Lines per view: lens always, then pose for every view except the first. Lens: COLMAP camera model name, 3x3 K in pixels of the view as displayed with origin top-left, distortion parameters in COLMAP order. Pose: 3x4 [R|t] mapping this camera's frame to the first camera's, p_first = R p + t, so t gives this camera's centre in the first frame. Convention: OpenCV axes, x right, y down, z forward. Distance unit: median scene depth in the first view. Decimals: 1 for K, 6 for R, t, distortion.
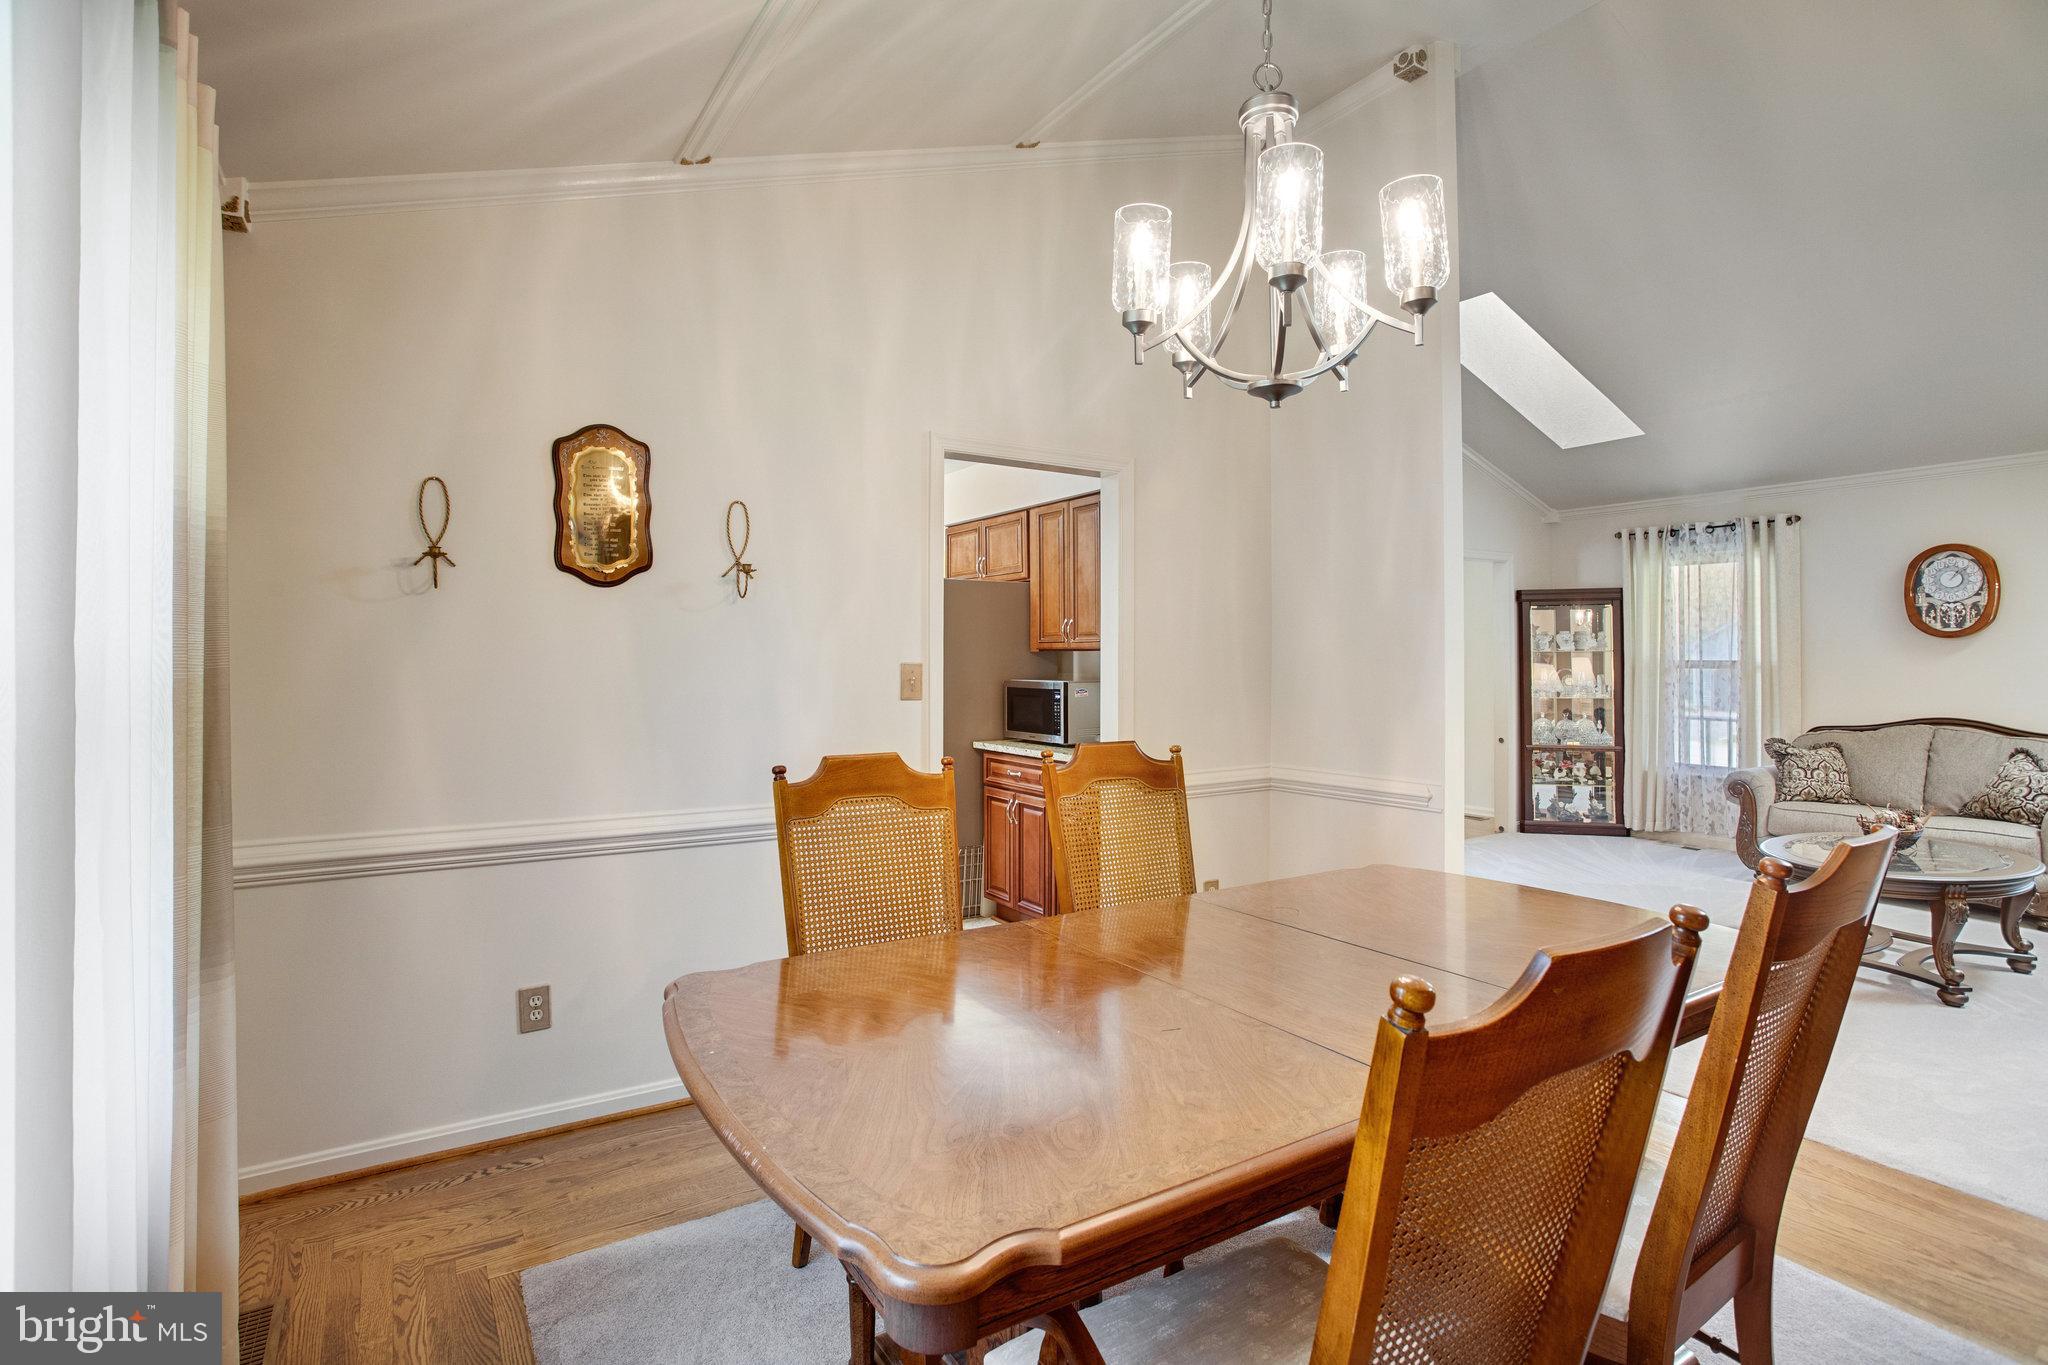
lens RADIAL K [[979.6, 0, 1013.7], [0, 979.6, 635.9], [0, 0, 1]] dist [-0.050696, 0.023861]
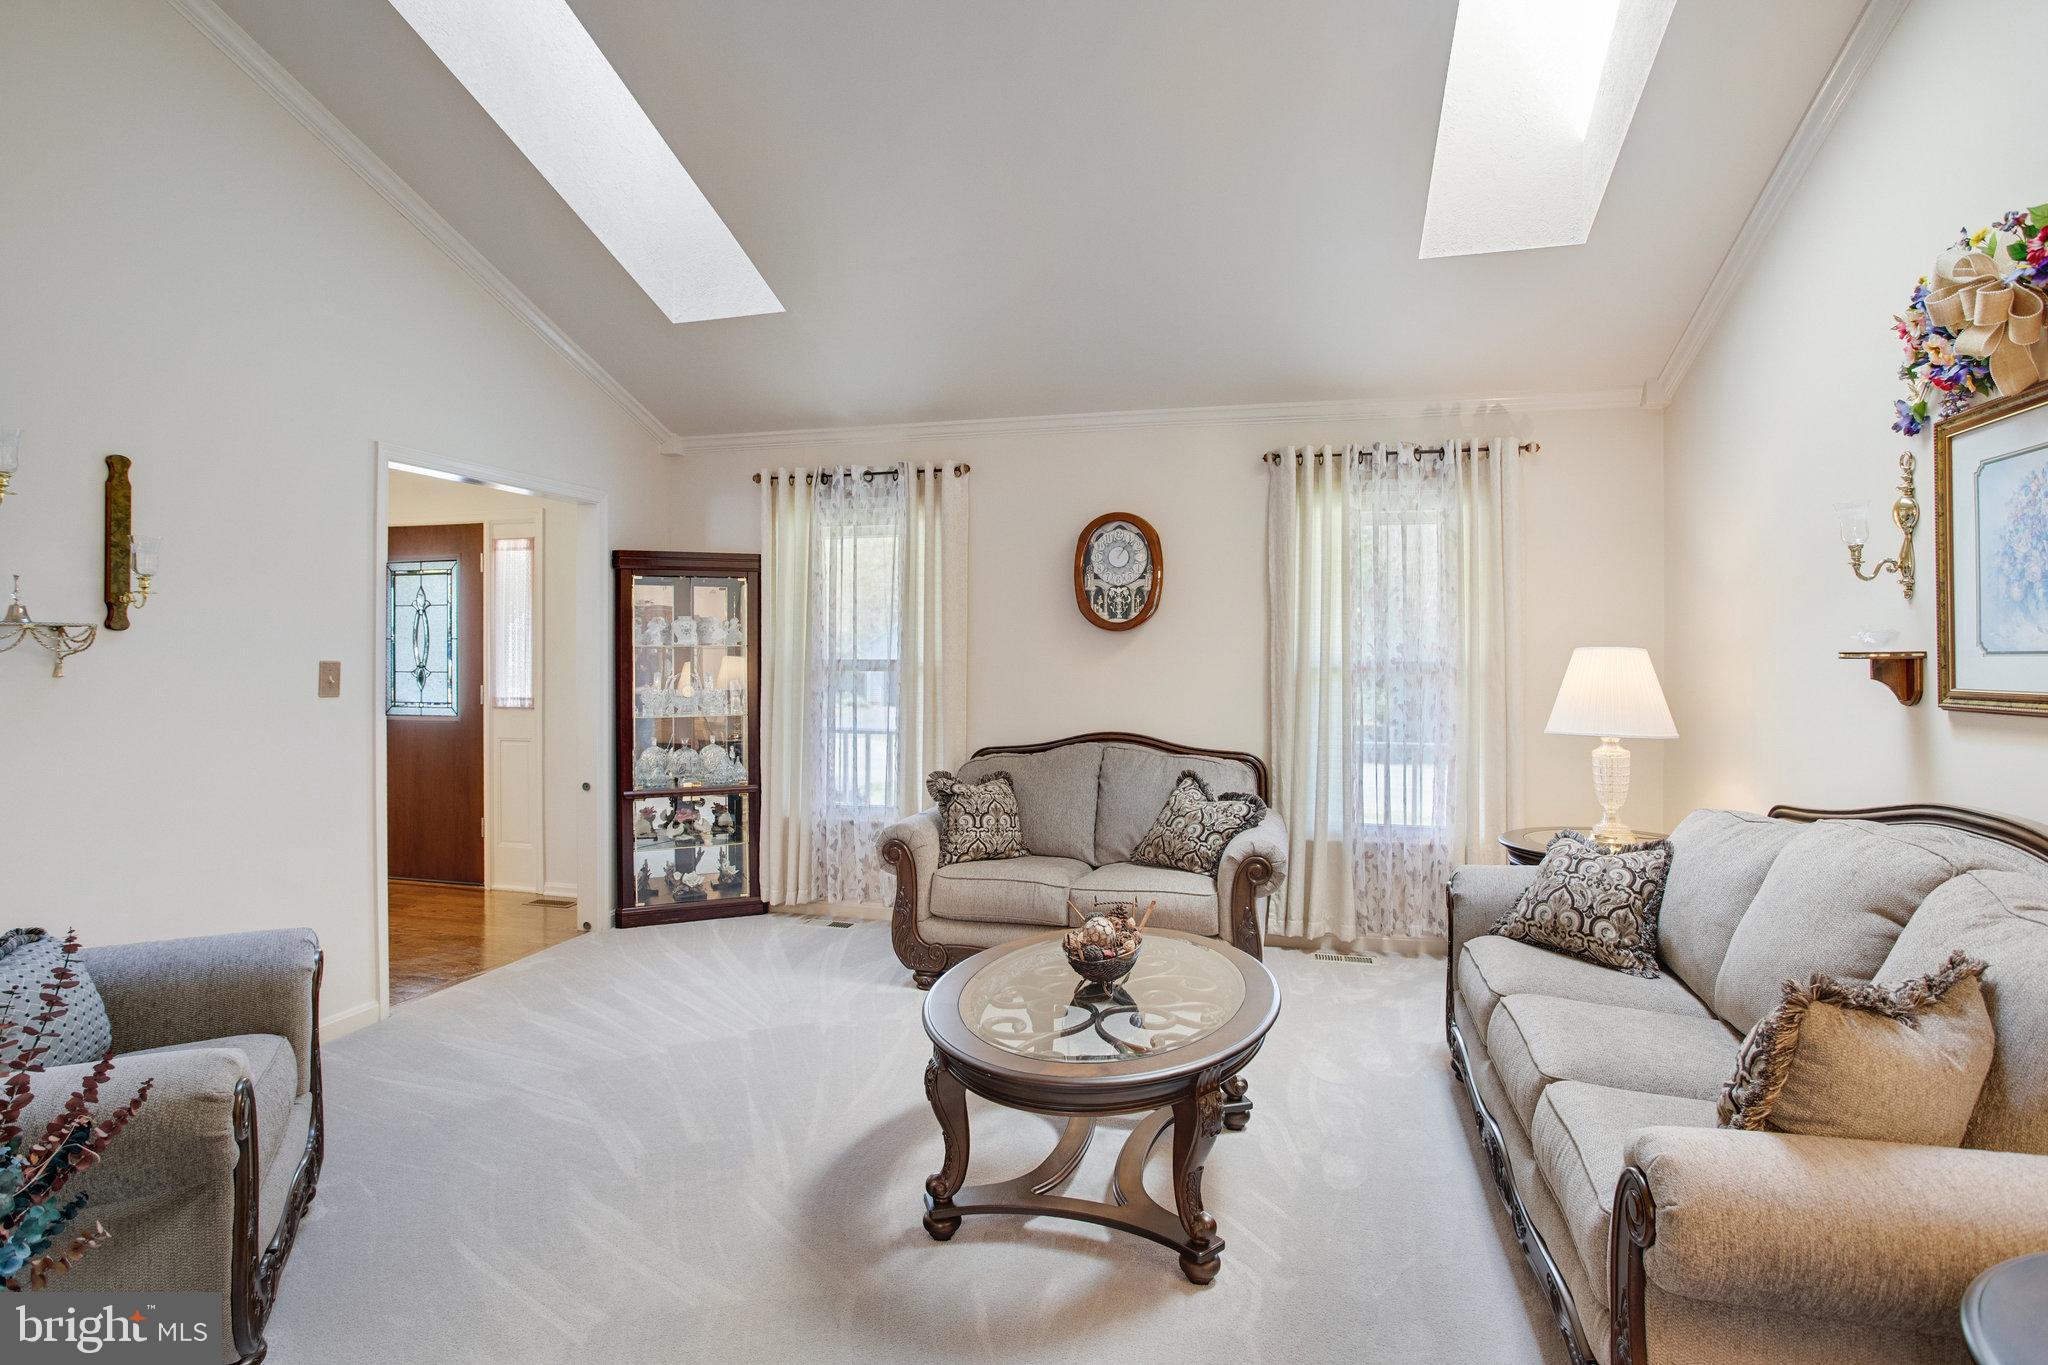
lens RADIAL K [[979.6, 0, 1013.7], [0, 979.6, 635.9], [0, 0, 1]] dist [-0.050696, 0.023861]
pose [[0.725935, 0.012478, 0.687650, 0.312750], [-0.014224, 0.999894, -0.003127, 0.008609], [-0.687616, -0.007511, 0.726035, 0.406228]]
